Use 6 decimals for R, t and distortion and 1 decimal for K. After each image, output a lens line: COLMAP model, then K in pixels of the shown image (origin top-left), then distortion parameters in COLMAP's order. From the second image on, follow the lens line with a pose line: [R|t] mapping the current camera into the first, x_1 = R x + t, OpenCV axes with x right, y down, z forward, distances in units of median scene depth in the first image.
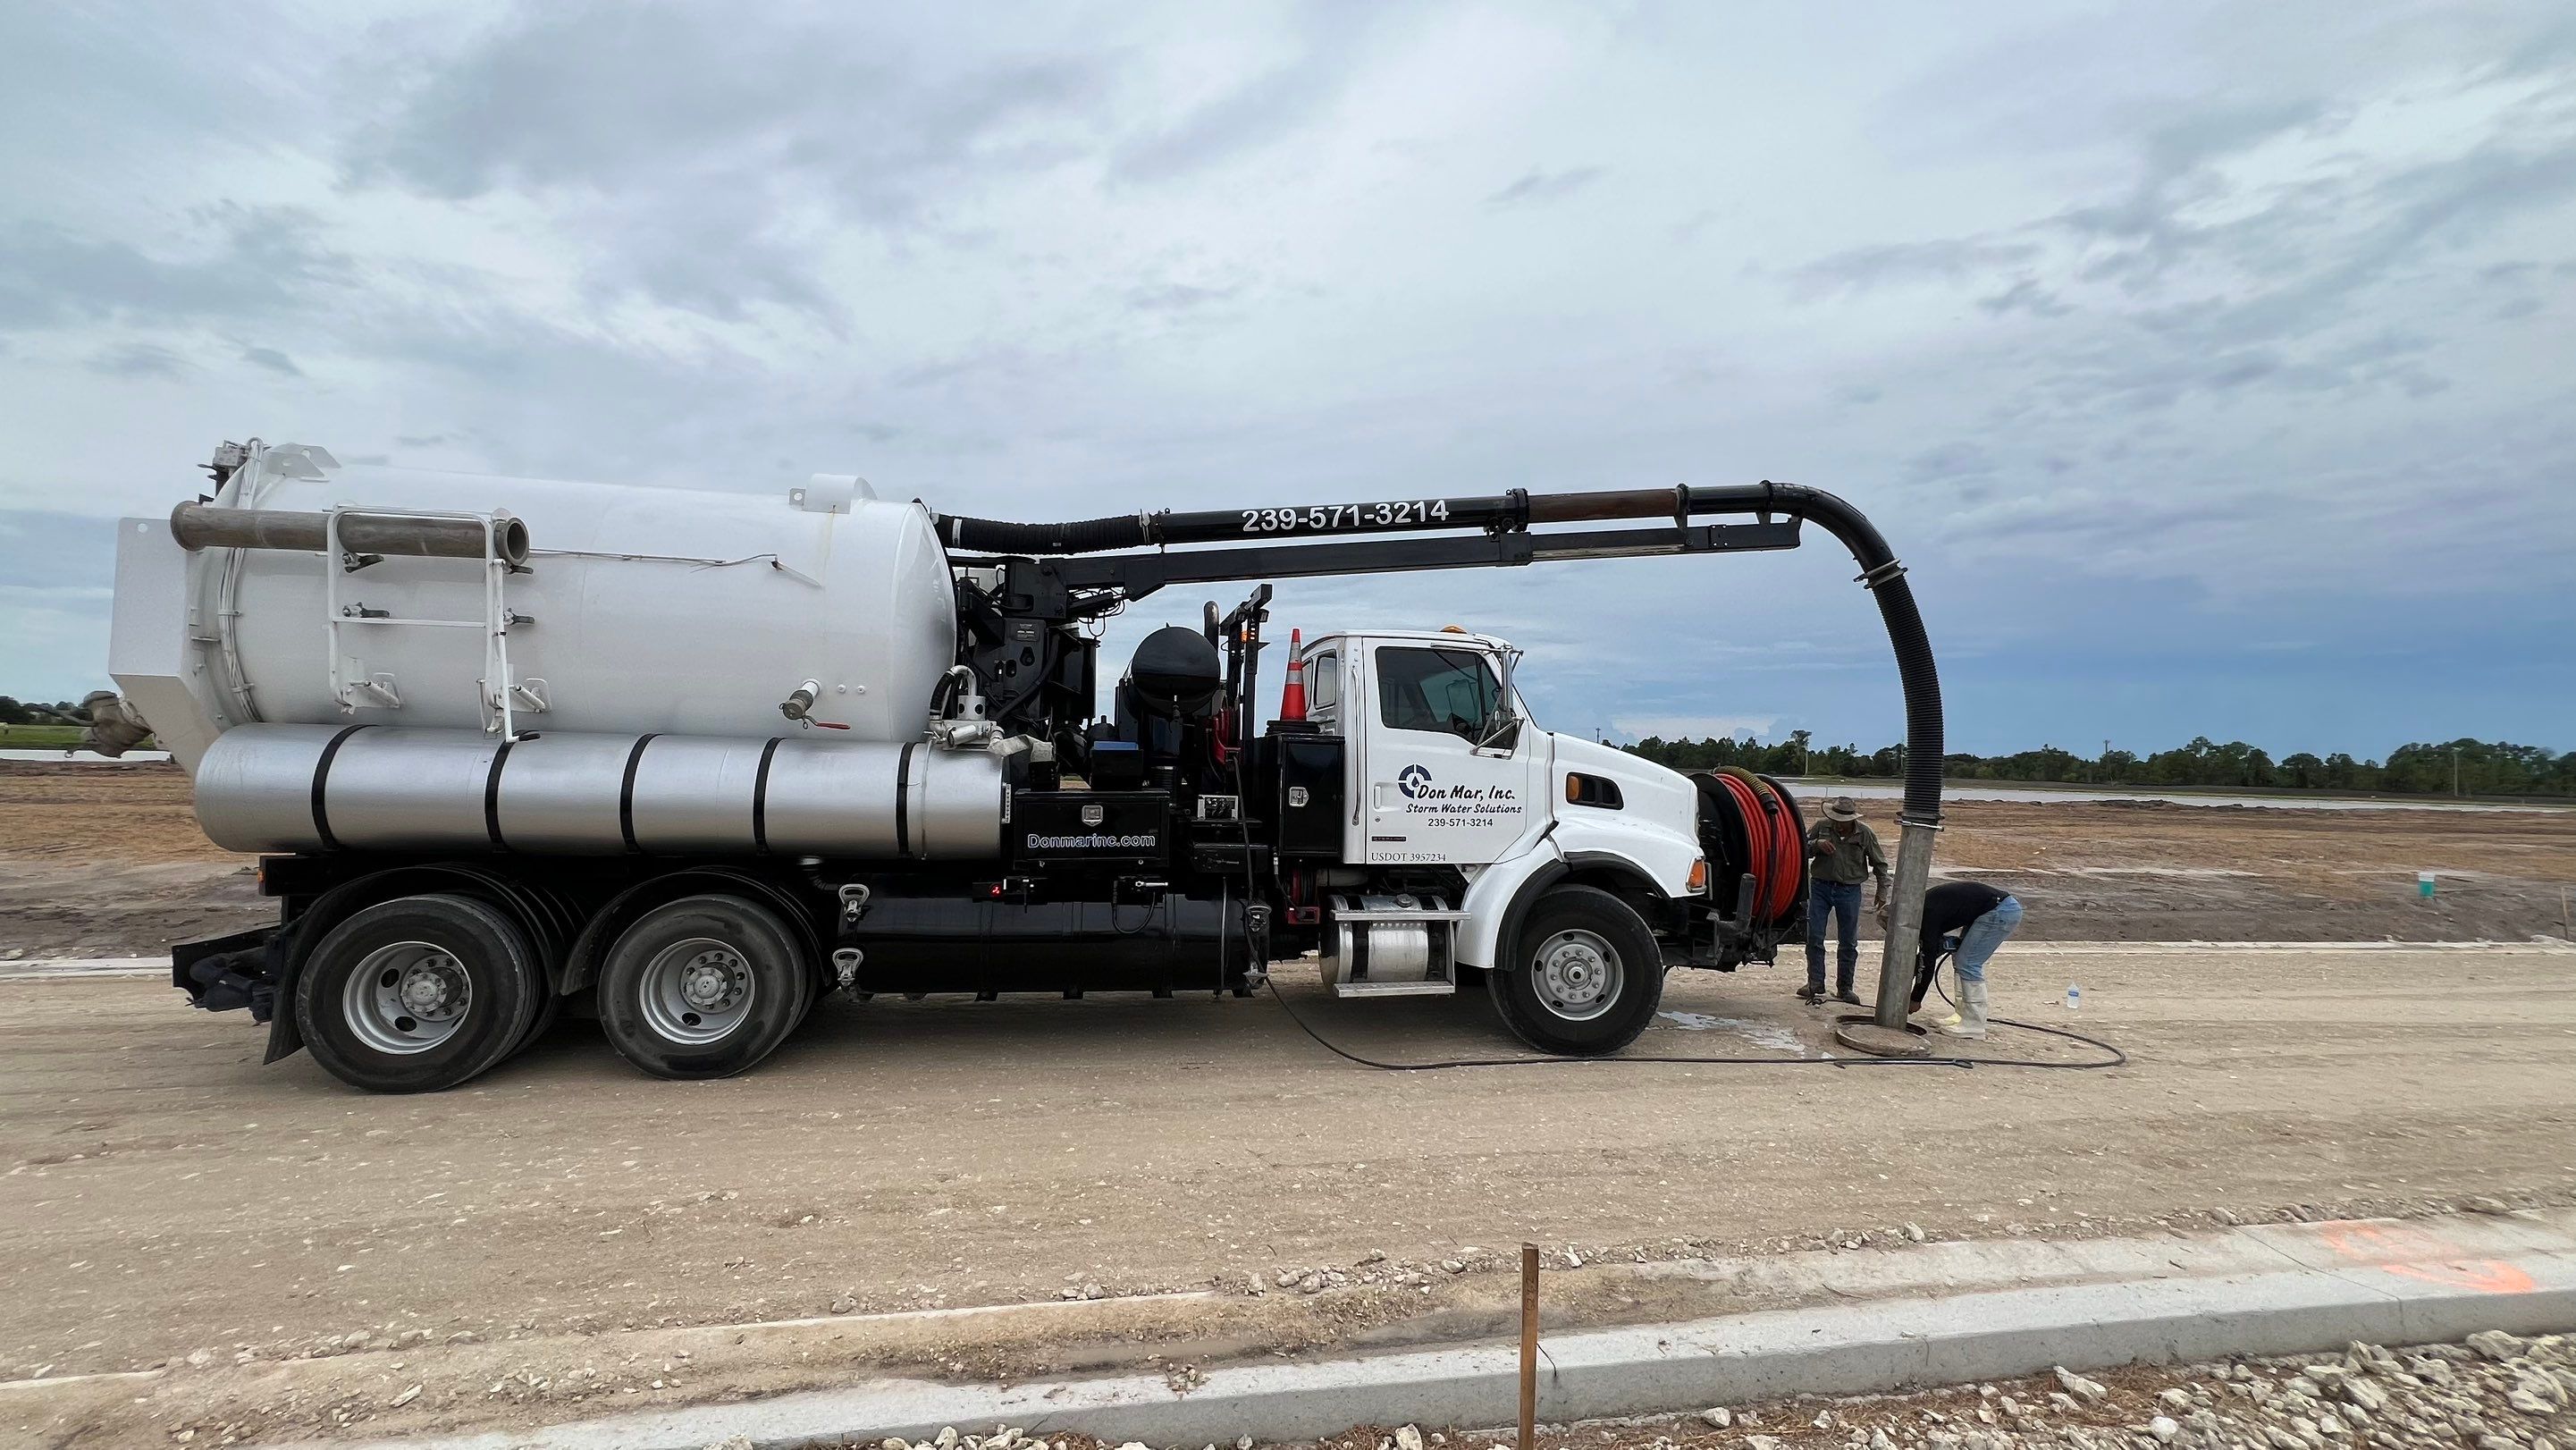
lens RADIAL K [[1027.0, 0, 1286.7], [0, 1027.0, 717.9], [0, 0, 1]] dist [-0.001322, 0.000065]
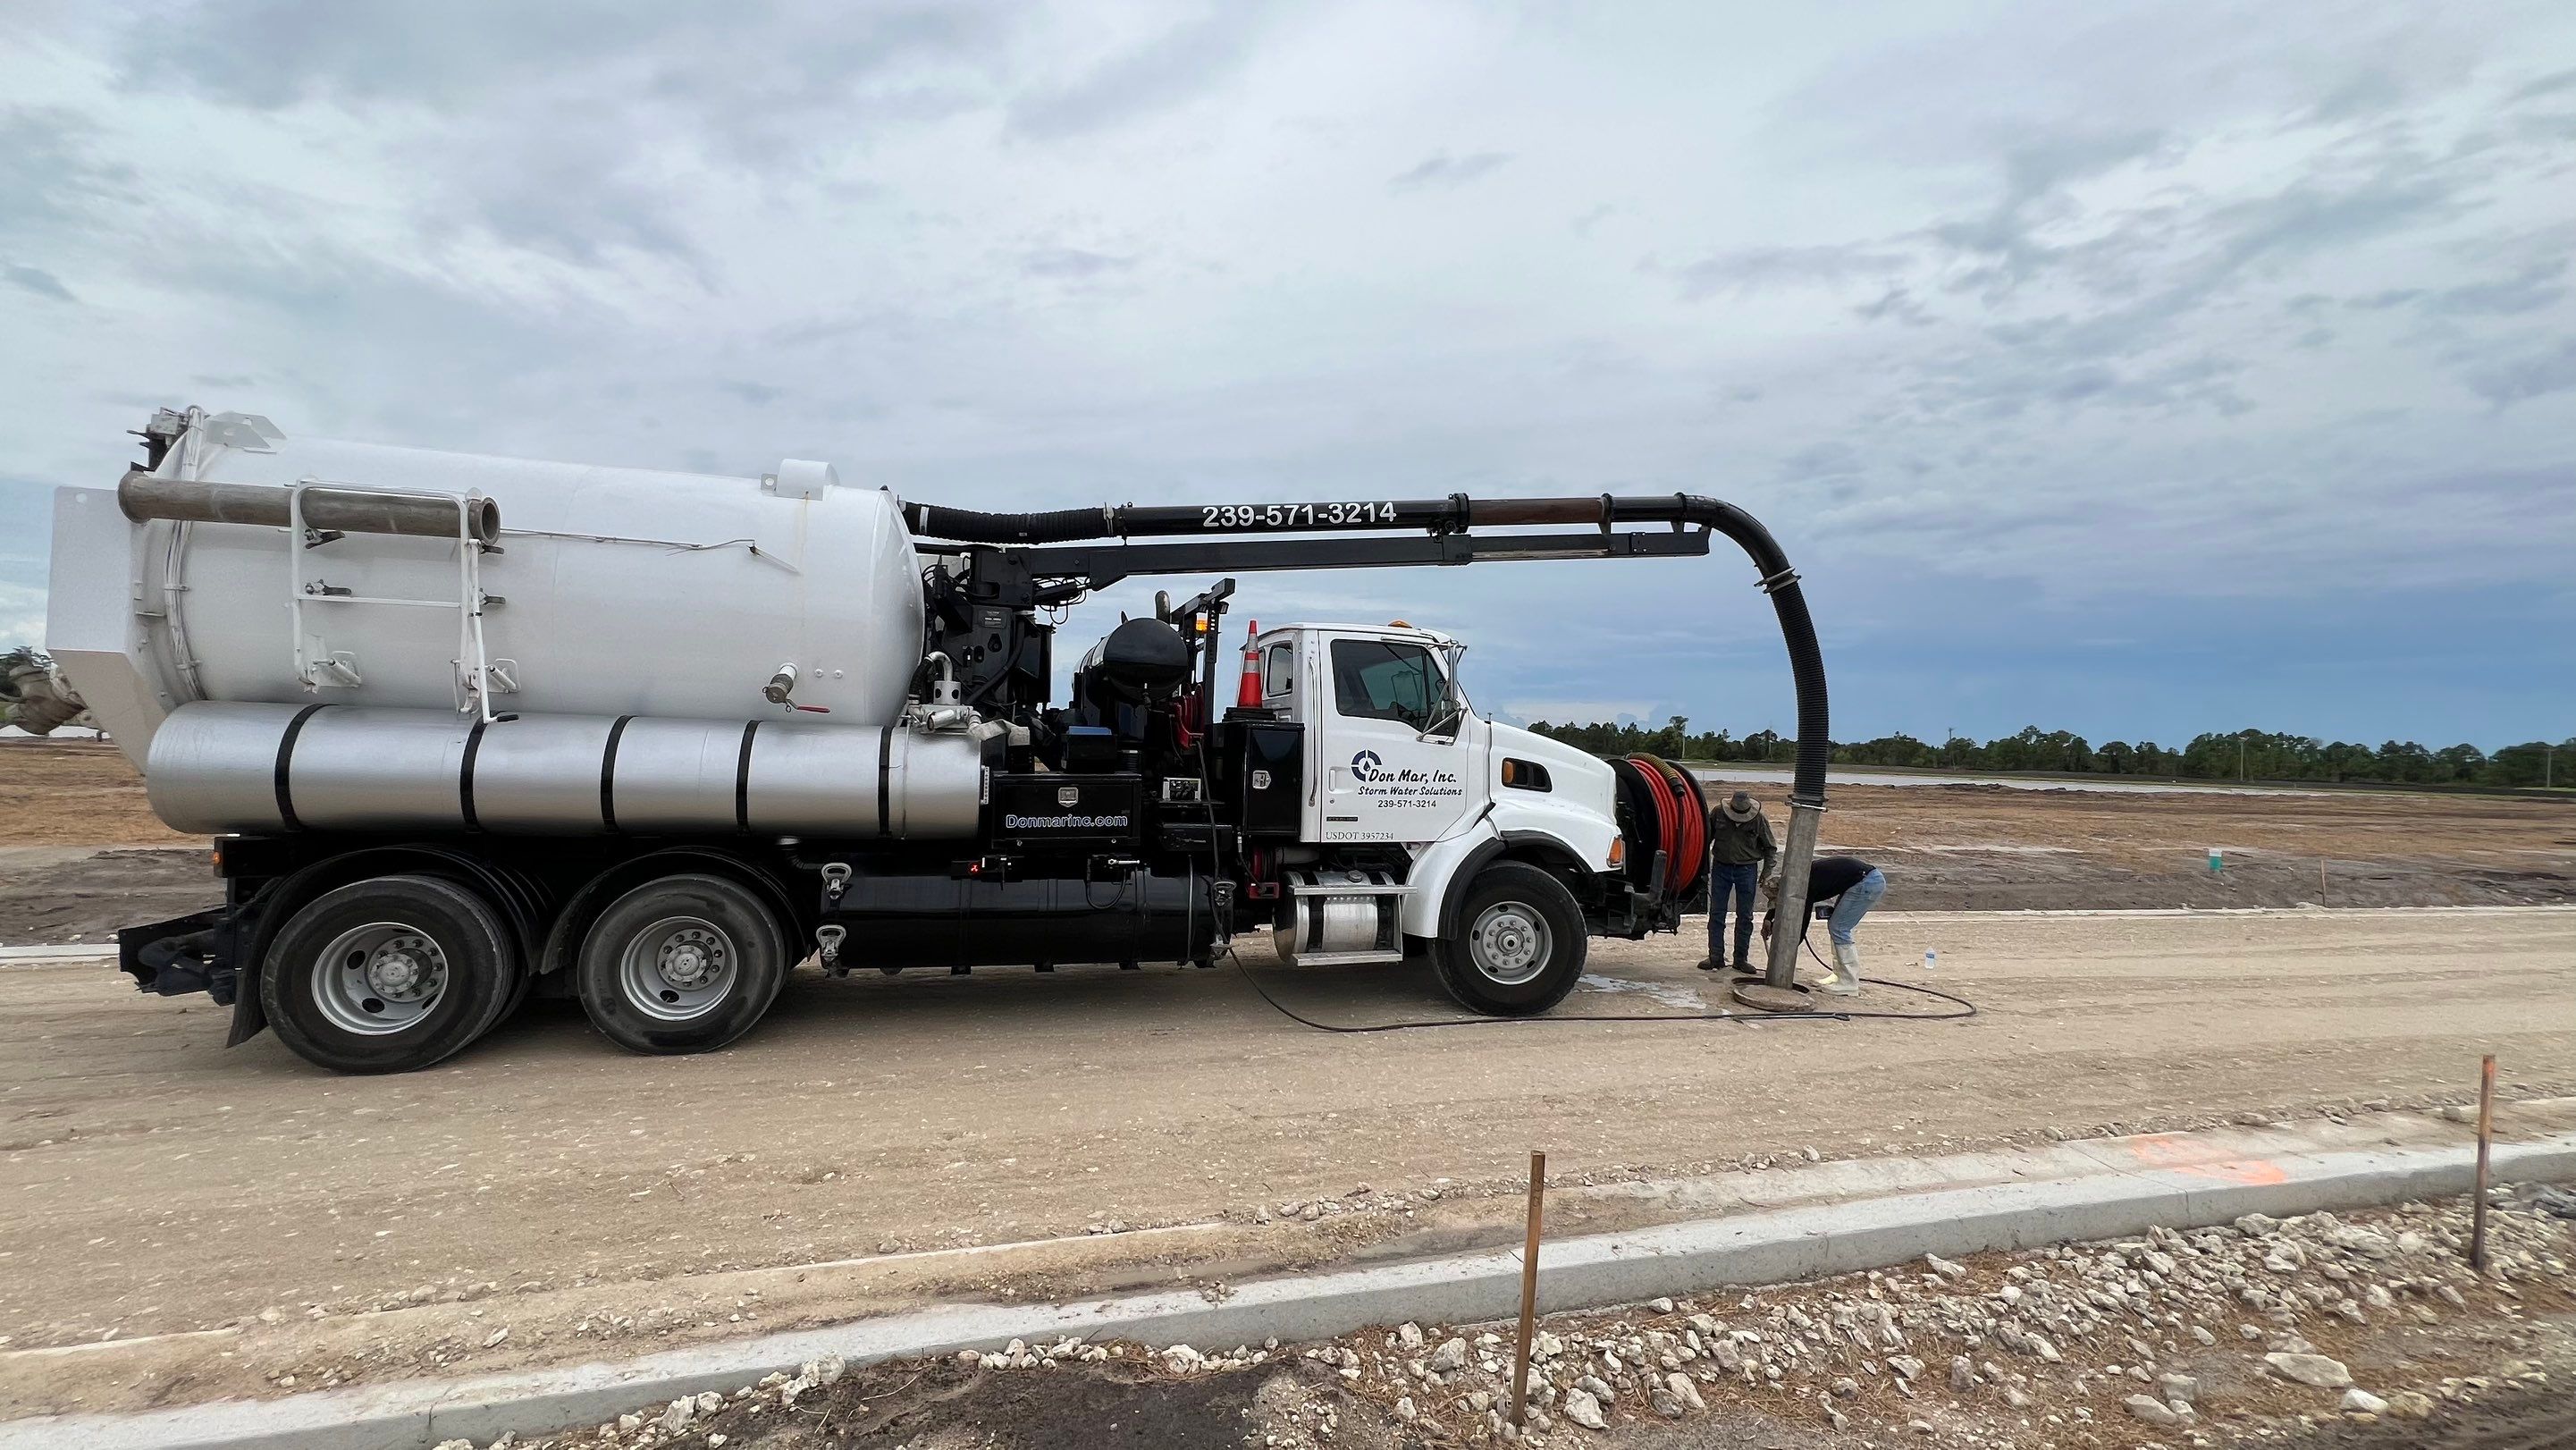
lens RADIAL K [[1034.9, 0, 1281.5], [0, 1034.9, 713.7], [0, 0, 1]] dist [-0.003905, 0.001240]
pose [[0.994886, 0.009295, 0.100577, -0.076381], [-0.010726, 0.999849, 0.013698, -0.006493], [-0.100434, -0.014707, 0.994835, -0.070259]]
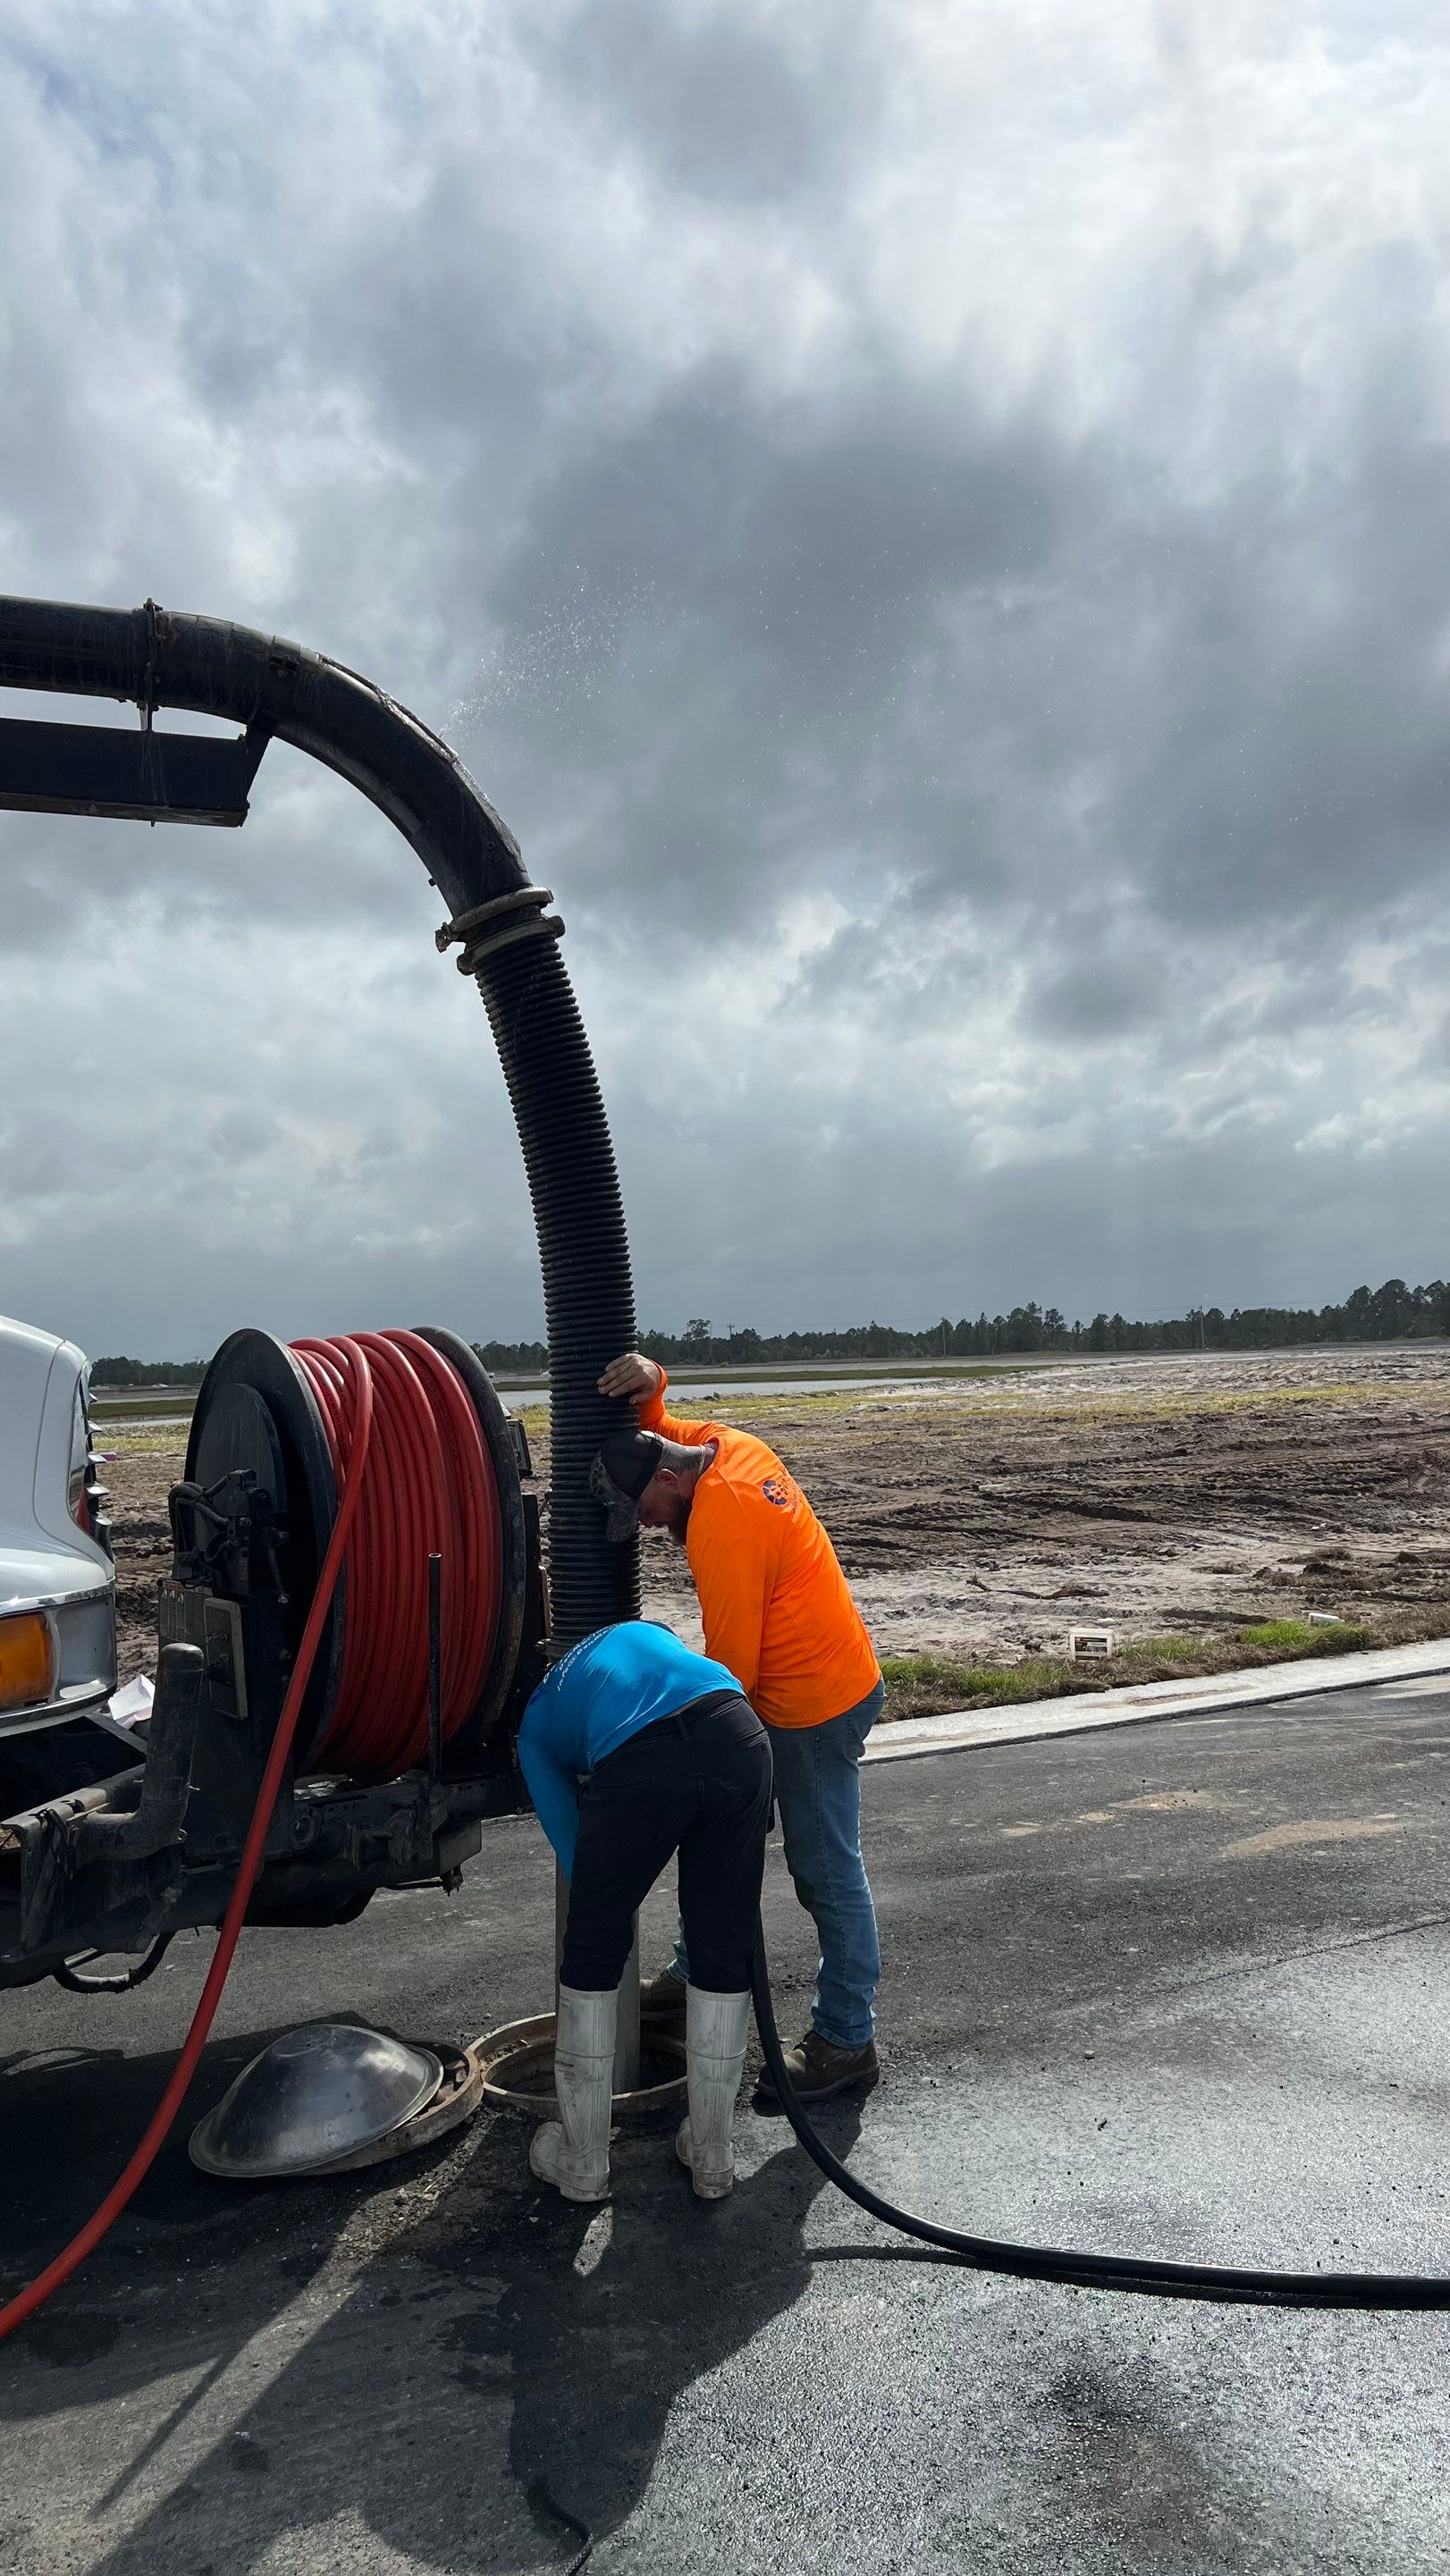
lens RADIAL K [[1034.9, 0, 725.9], [0, 1034.9, 1279.5], [0, 0, 1]] dist [-0.003905, 0.001240]
pose [[0.884683, -0.054958, 0.462943, 0.536576], [0.075893, 0.996758, -0.026703, -0.002964], [-0.459975, 0.058758, 0.885986, 0.740058]]
